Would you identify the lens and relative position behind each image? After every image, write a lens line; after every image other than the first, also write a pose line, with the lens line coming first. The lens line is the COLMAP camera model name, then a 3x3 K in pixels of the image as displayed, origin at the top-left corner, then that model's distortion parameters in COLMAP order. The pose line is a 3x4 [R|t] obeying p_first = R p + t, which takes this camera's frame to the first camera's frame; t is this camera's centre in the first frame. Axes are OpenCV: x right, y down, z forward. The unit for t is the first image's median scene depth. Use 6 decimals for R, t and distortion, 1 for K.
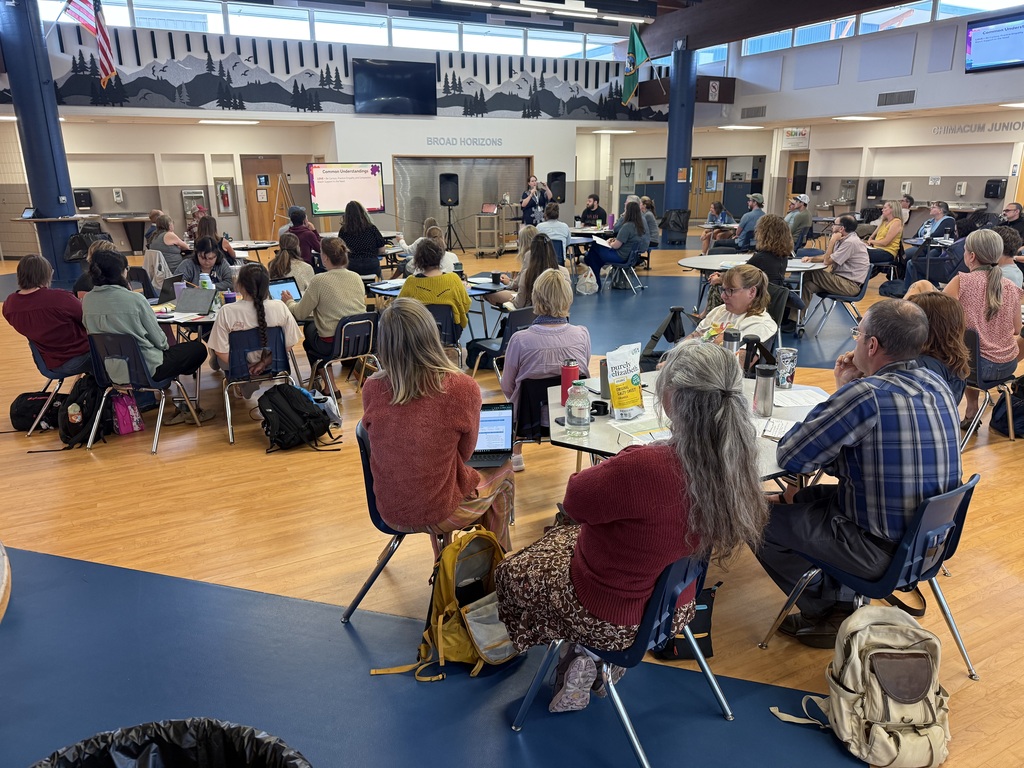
lens RADIAL K [[726.2, 0, 504.2], [0, 726.2, 384.5], [0, 0, 1]] dist [0.033376, -0.051835]
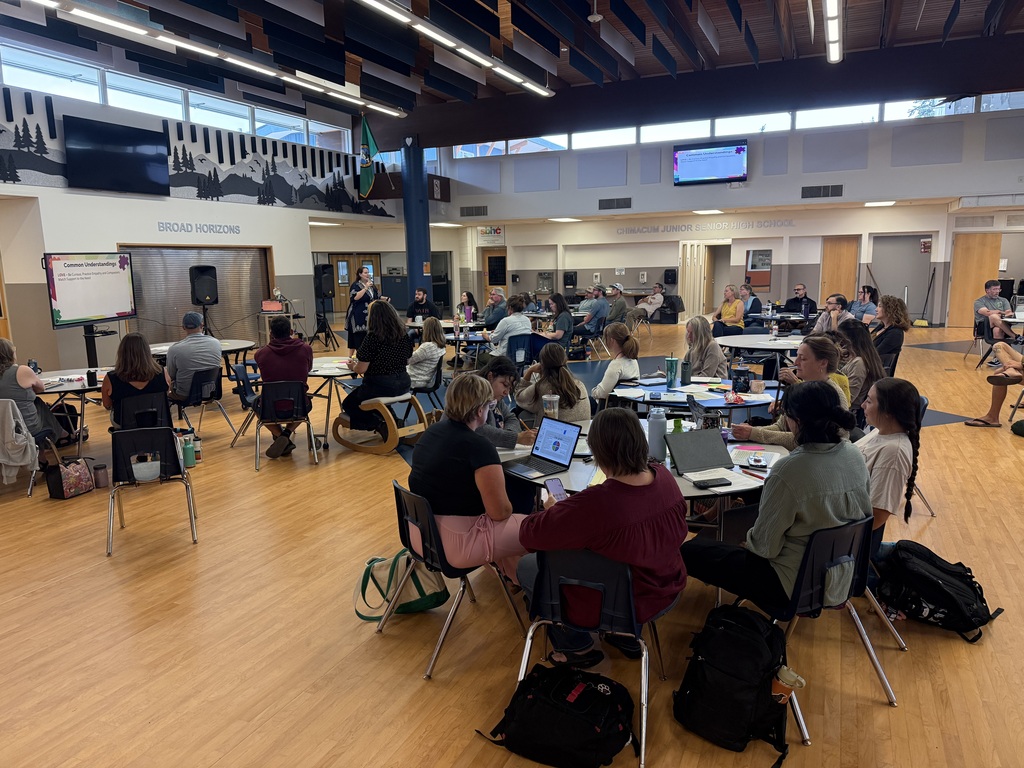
lens RADIAL K [[726.2, 0, 515.6], [0, 726.2, 392.9], [0, 0, 1]] dist [0.033376, -0.051835]
pose [[0.786447, -0.109110, 0.607944, -0.289262], [0.178300, 0.982475, -0.054324, -0.045804], [-0.591363, 0.151119, 0.792119, 0.171892]]
